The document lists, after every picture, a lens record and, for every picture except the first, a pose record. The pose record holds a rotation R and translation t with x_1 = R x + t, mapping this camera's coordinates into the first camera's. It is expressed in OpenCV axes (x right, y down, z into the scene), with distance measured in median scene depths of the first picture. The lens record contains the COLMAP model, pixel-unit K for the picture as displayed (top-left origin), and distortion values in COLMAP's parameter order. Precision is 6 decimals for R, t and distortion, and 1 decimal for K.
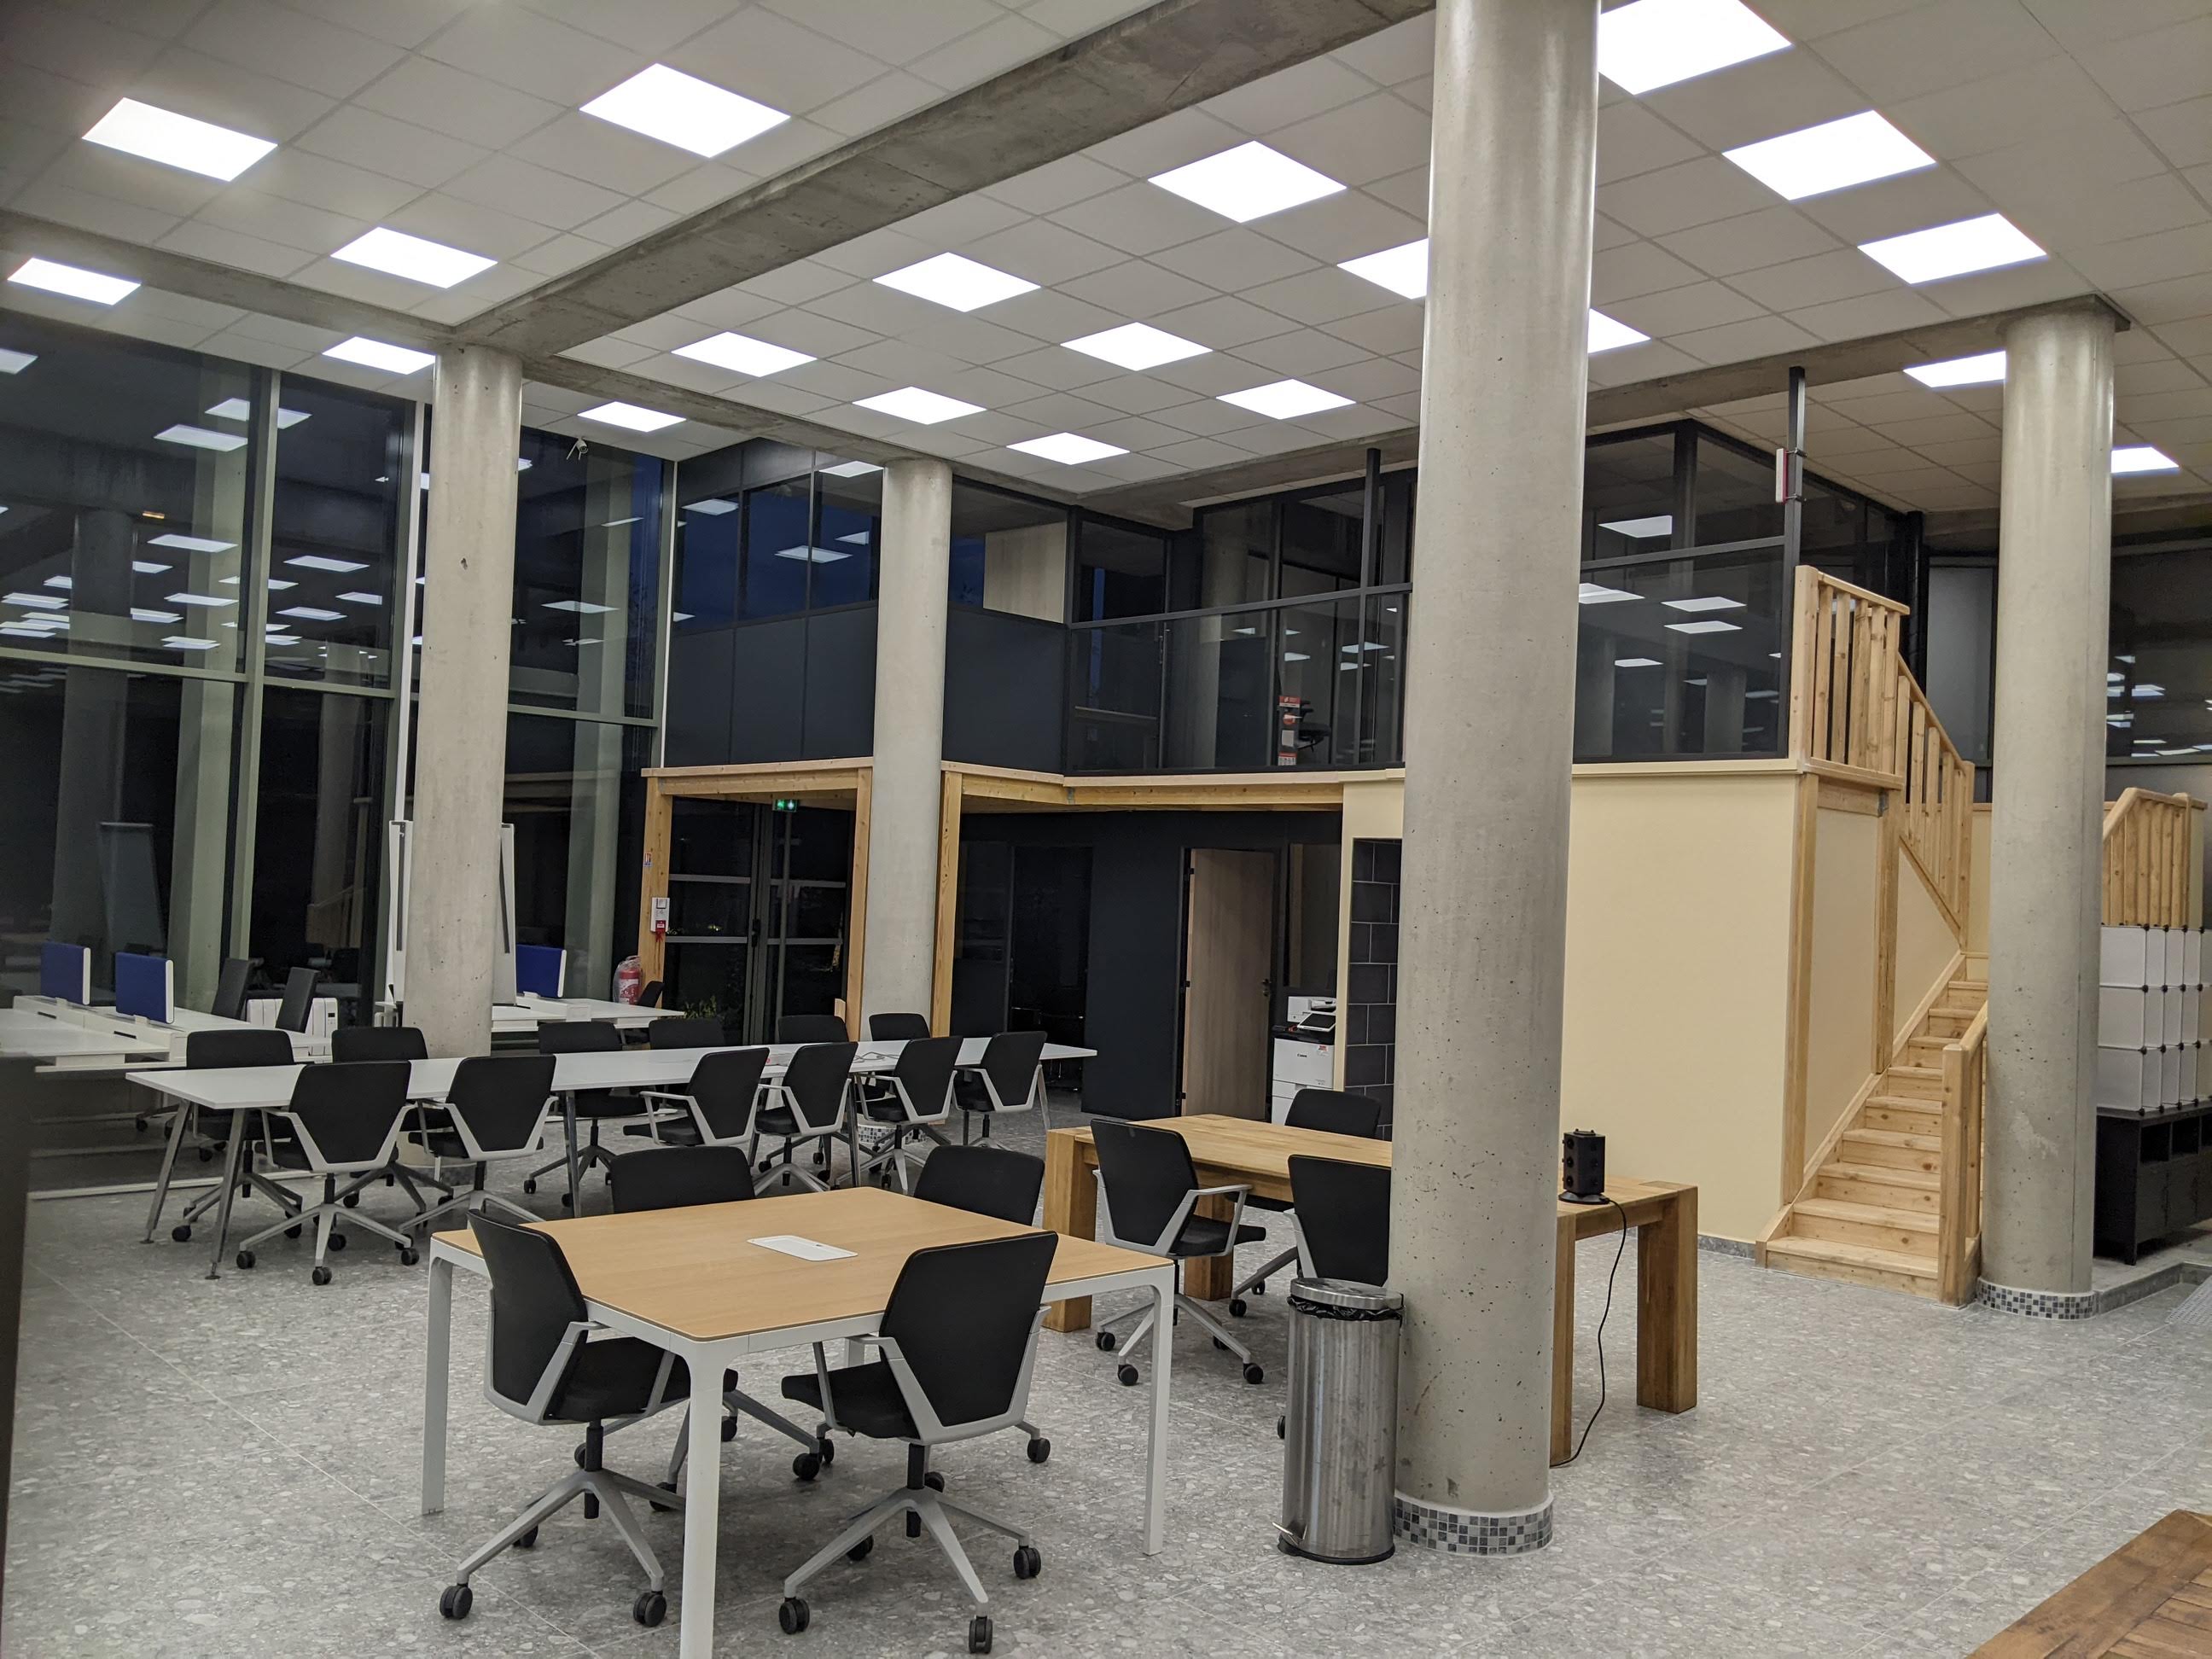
lens RADIAL K [[1755.8, 0, 1107.5], [0, 1755.8, 833.2], [0, 0, 1]] dist [-0.004399, -0.000248]
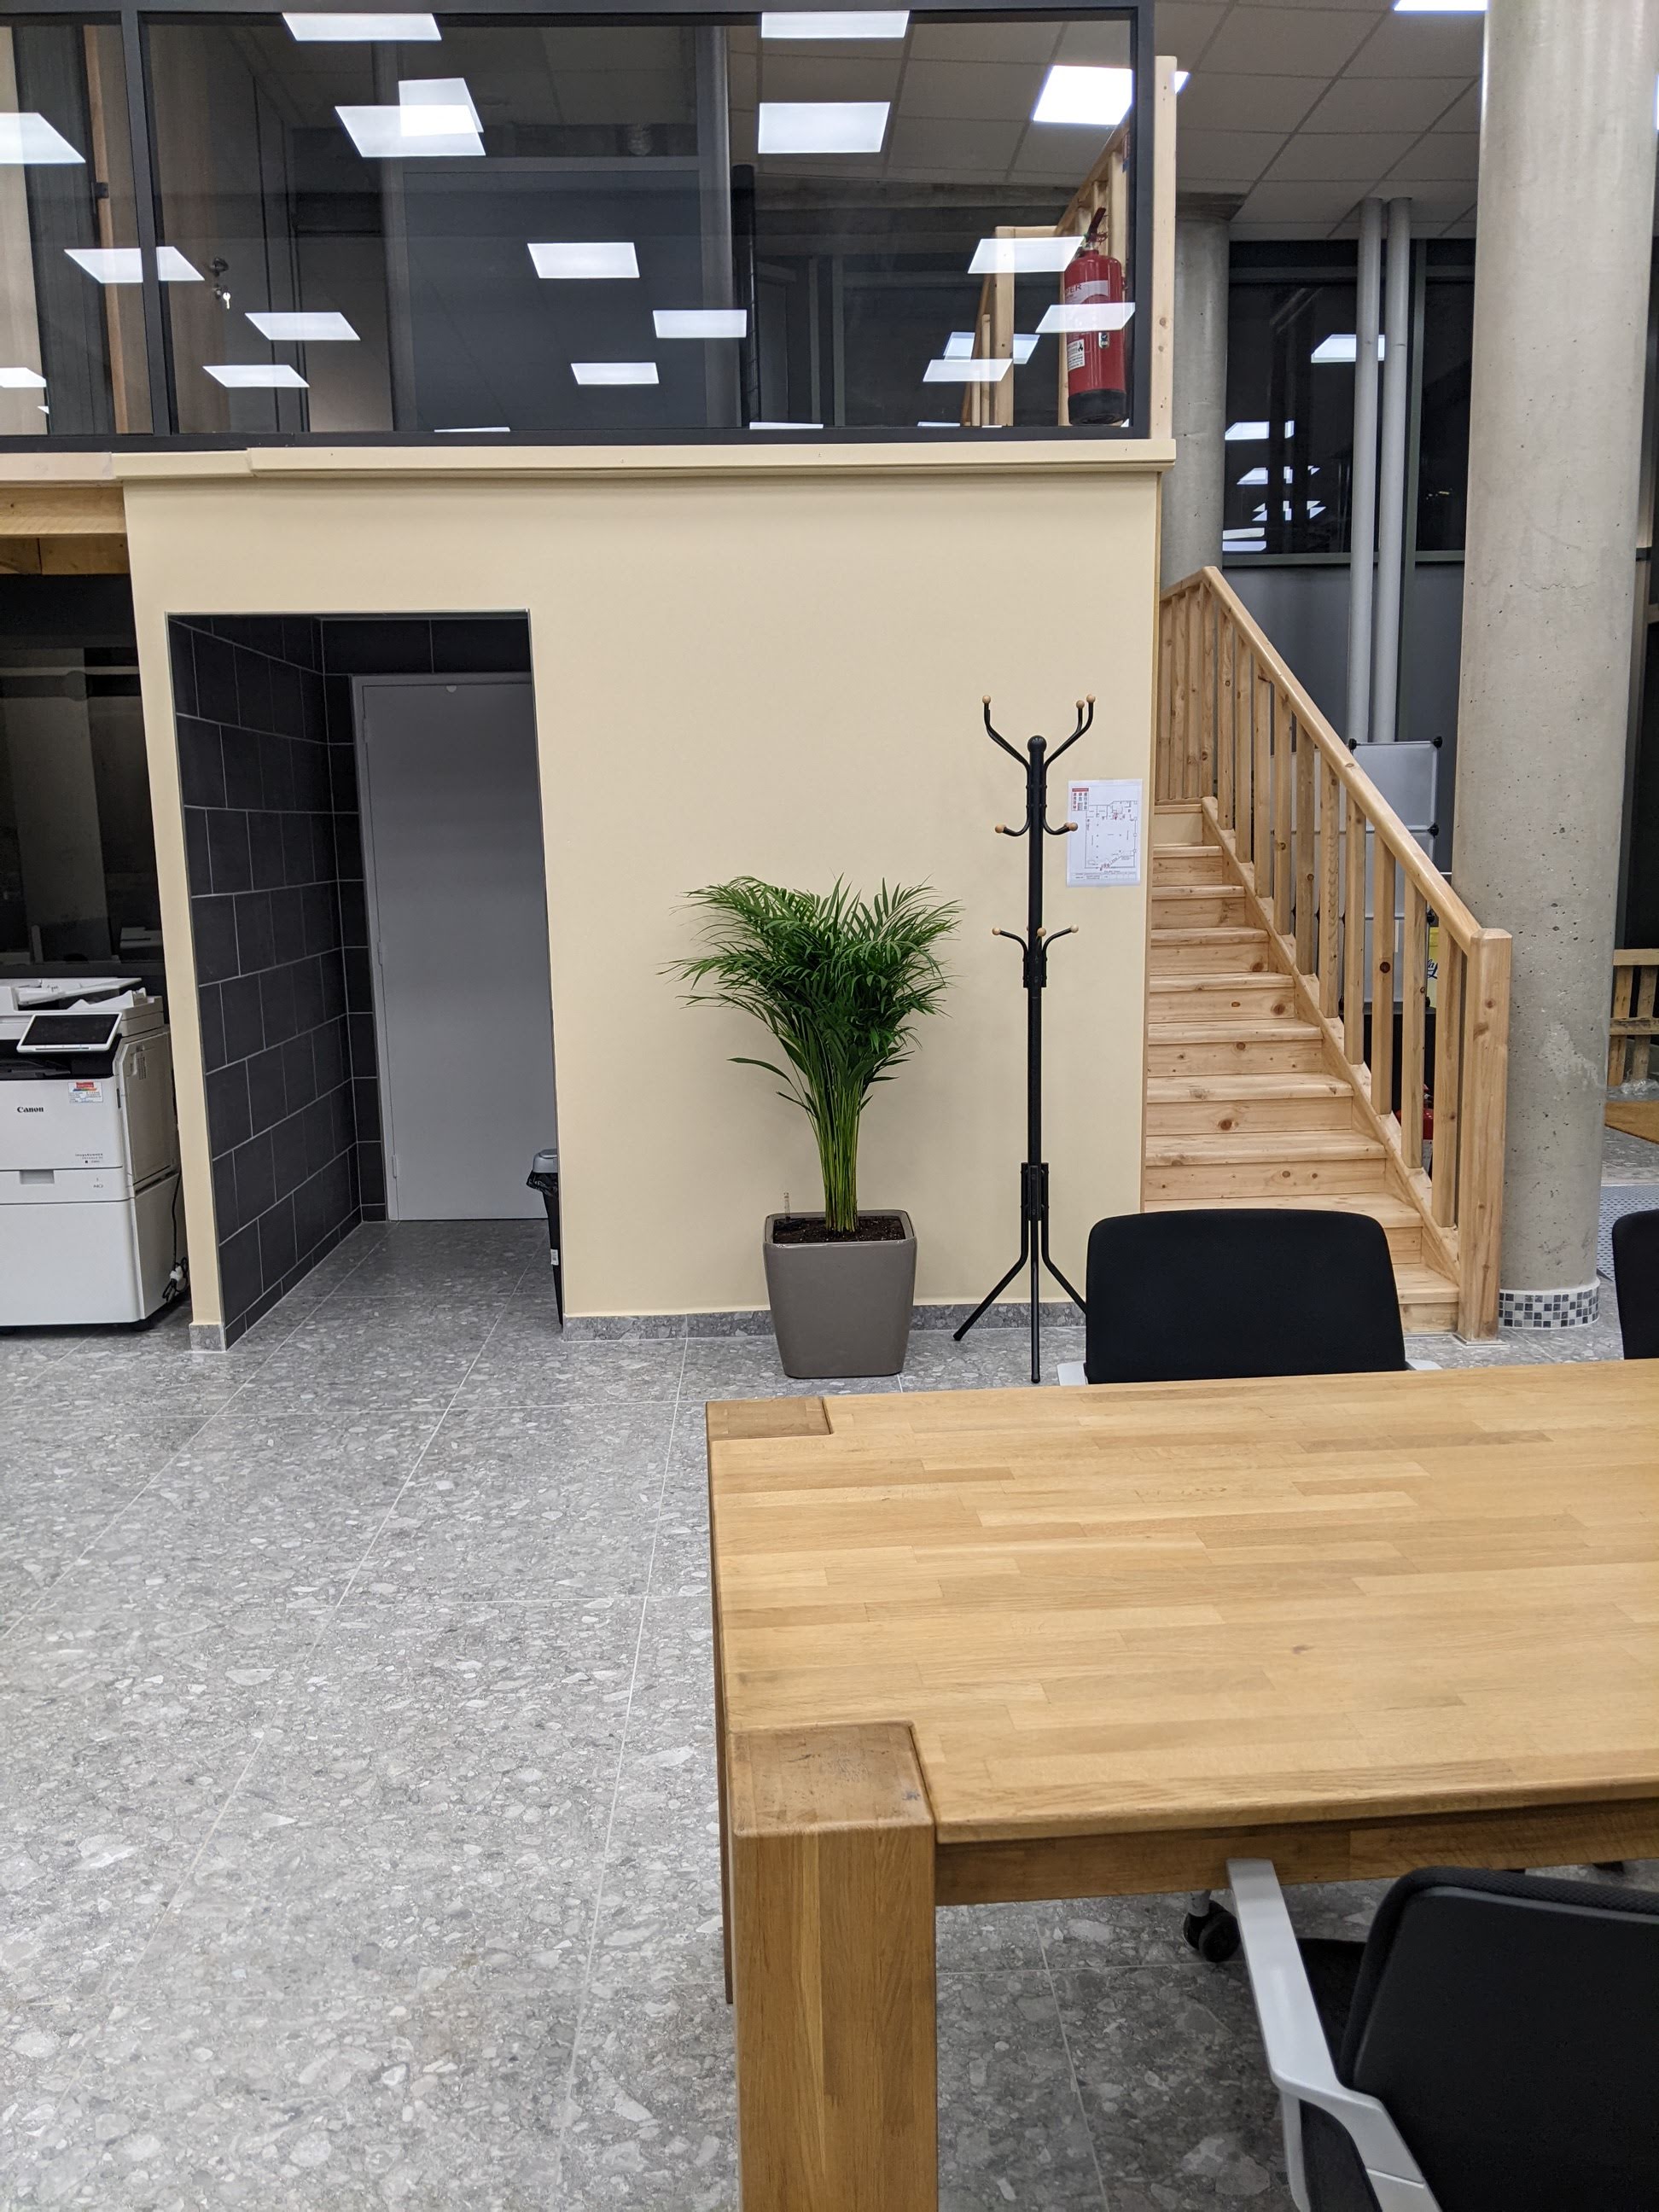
lens RADIAL K [[1755.8, 0, 832.5], [0, 1755.8, 1125.9], [0, 0, 1]] dist [-0.004399, -0.000248]
pose [[0.668664, -0.177775, 0.722000, -0.121900], [0.024719, 0.975777, 0.217368, 0.049785], [-0.743154, -0.127499, 0.656861, 0.769463]]
